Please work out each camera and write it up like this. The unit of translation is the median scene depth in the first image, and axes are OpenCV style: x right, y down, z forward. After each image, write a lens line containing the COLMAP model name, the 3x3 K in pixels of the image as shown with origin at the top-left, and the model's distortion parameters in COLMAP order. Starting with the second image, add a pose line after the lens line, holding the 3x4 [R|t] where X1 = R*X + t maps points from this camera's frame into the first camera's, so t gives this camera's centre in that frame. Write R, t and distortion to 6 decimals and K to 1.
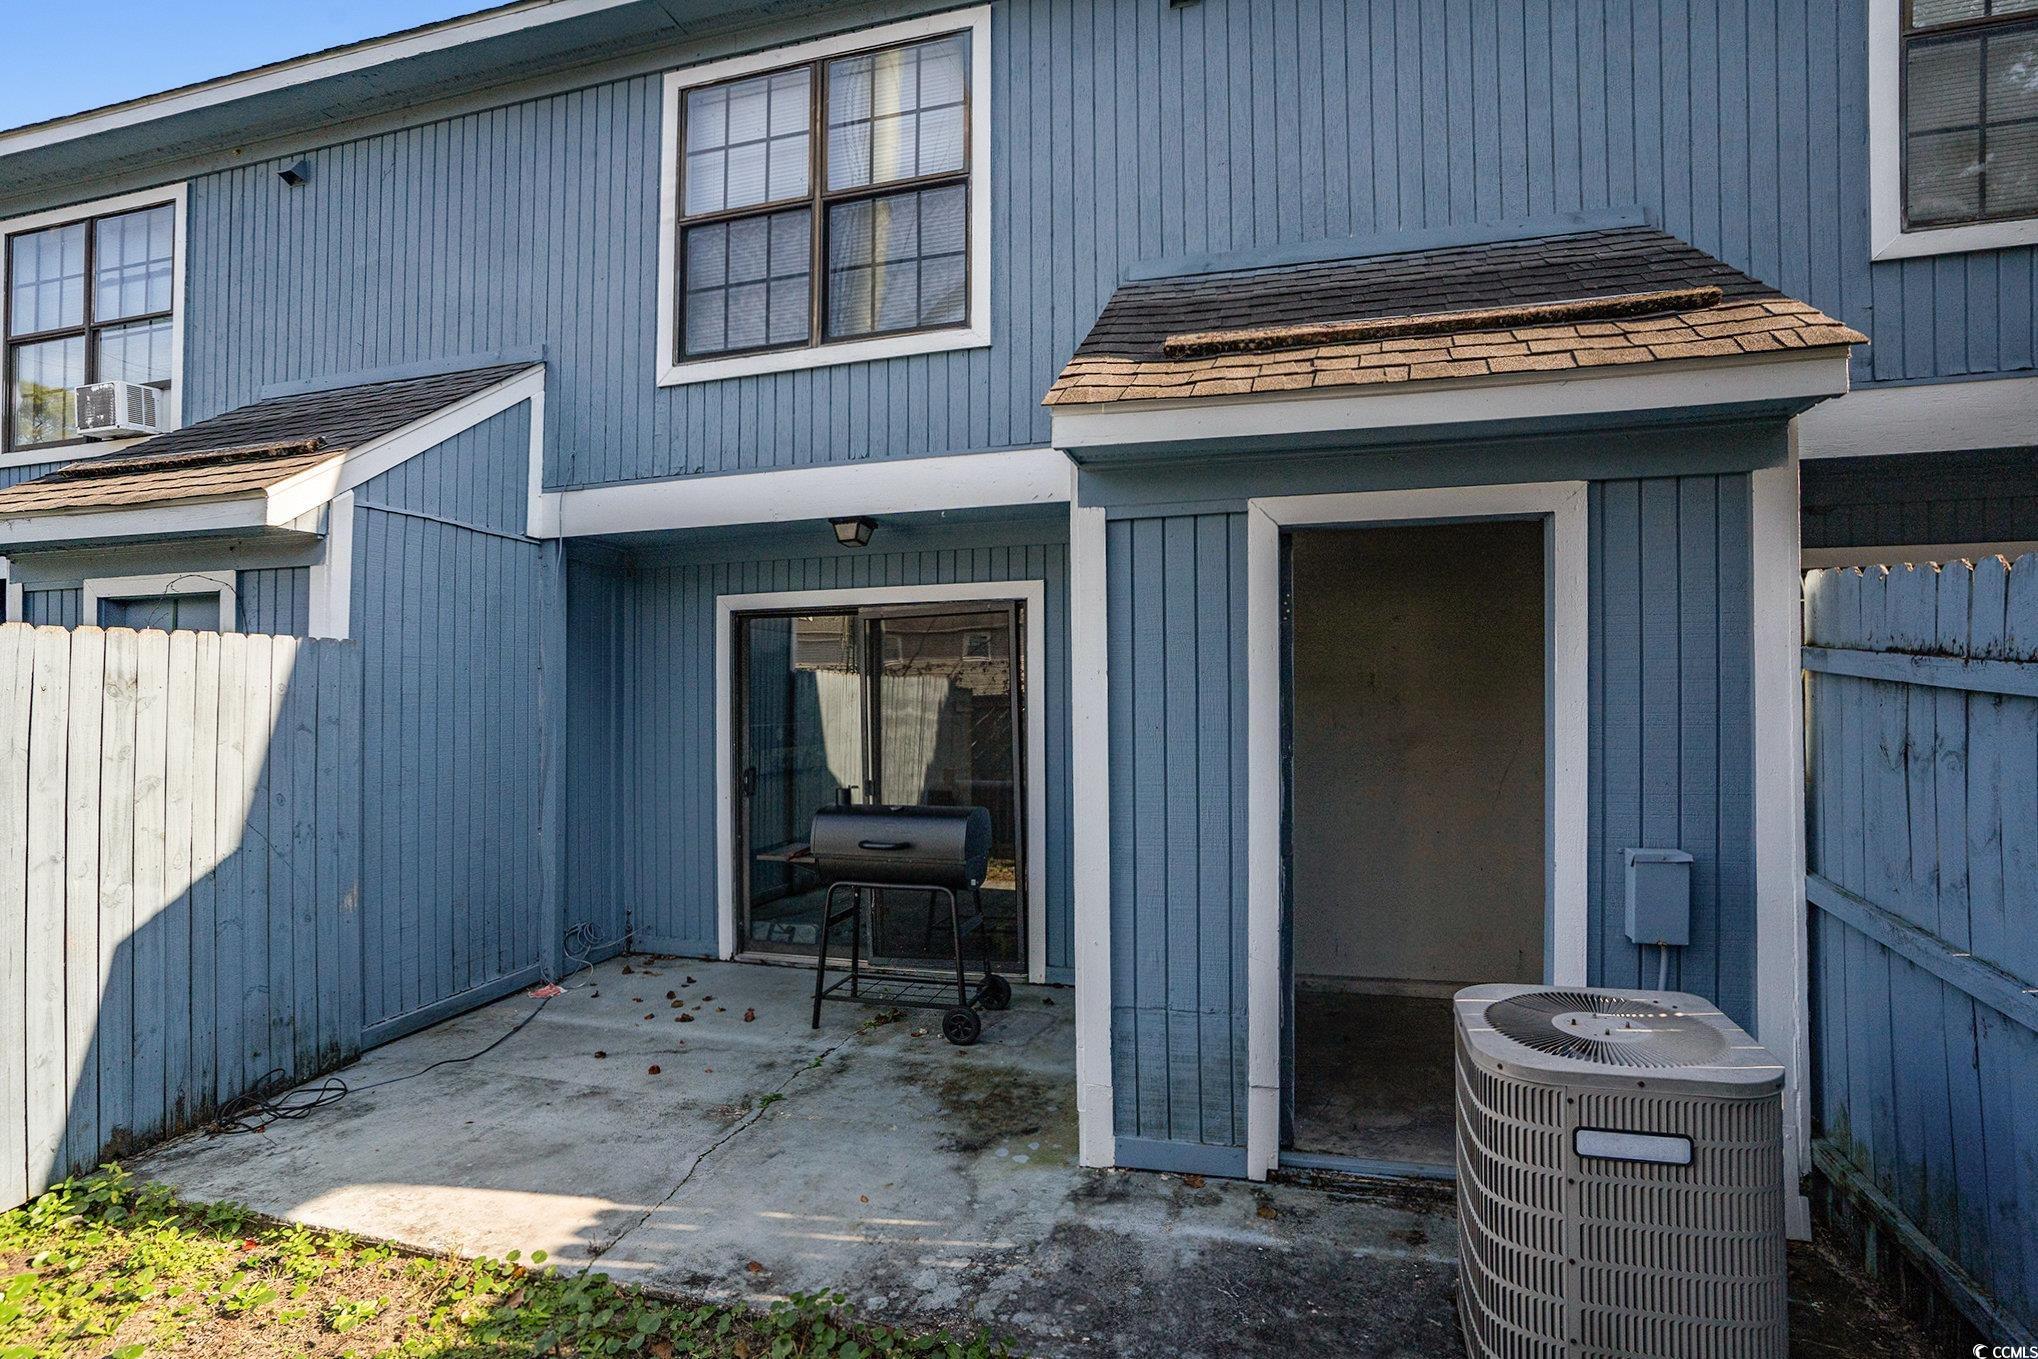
lens RADIAL K [[1008.0, 0, 1019.0], [0, 1008.0, 679.5], [0, 0, 1]] dist [-0.050788, 0.025849]
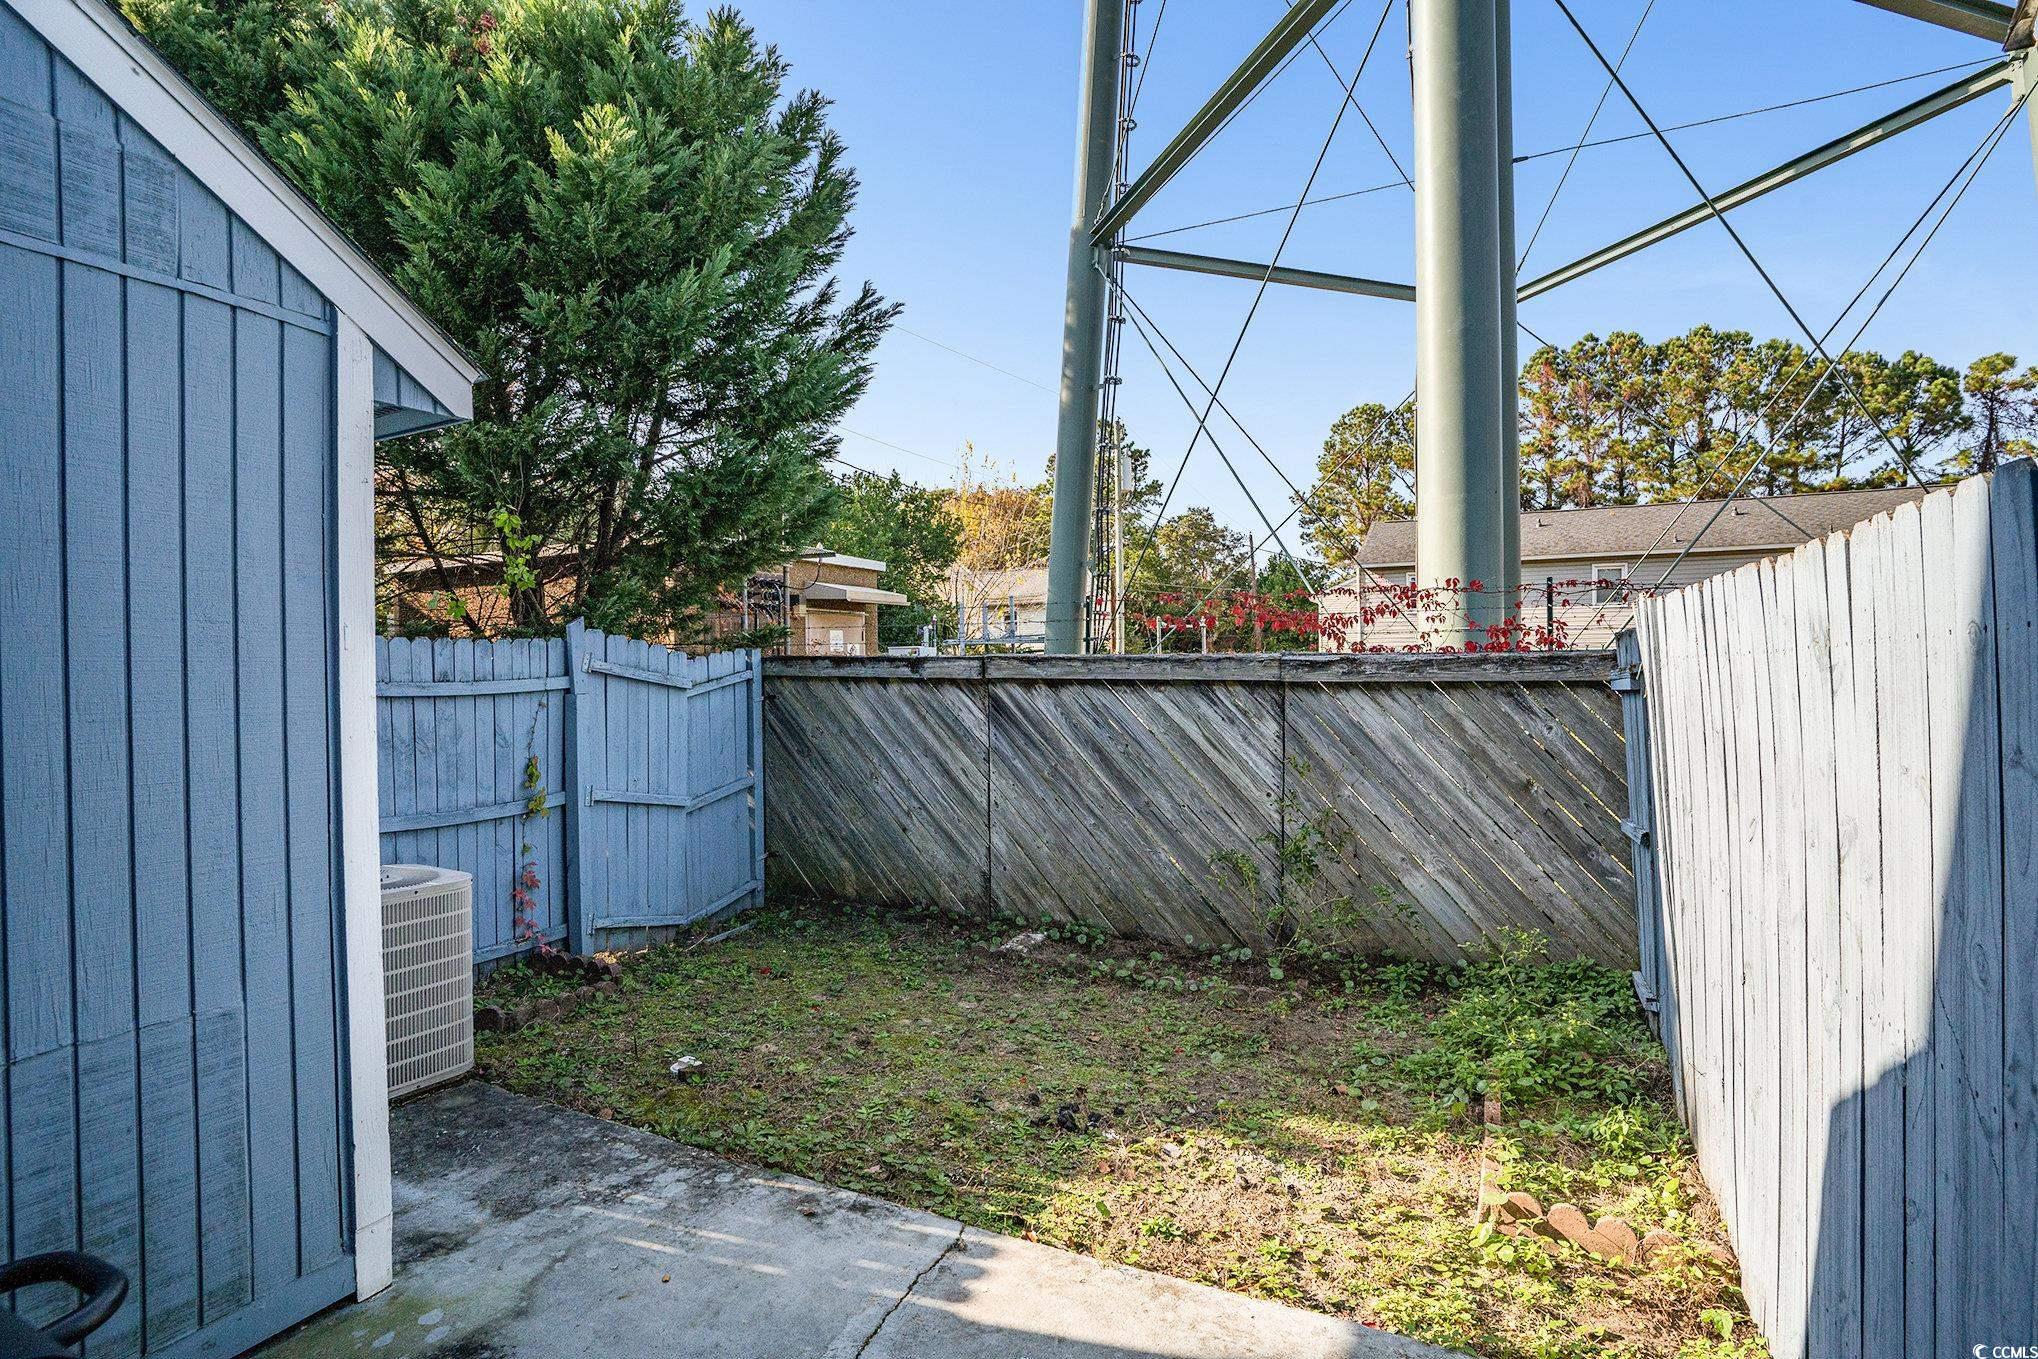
lens RADIAL K [[1008.0, 0, 1019.0], [0, 1008.0, 679.5], [0, 0, 1]] dist [-0.050788, 0.025849]
pose [[-0.979905, 0.019992, 0.198459, -0.715943], [0.017813, 0.999760, -0.012759, 0.031332], [-0.198666, -0.008967, -0.980026, 2.020104]]
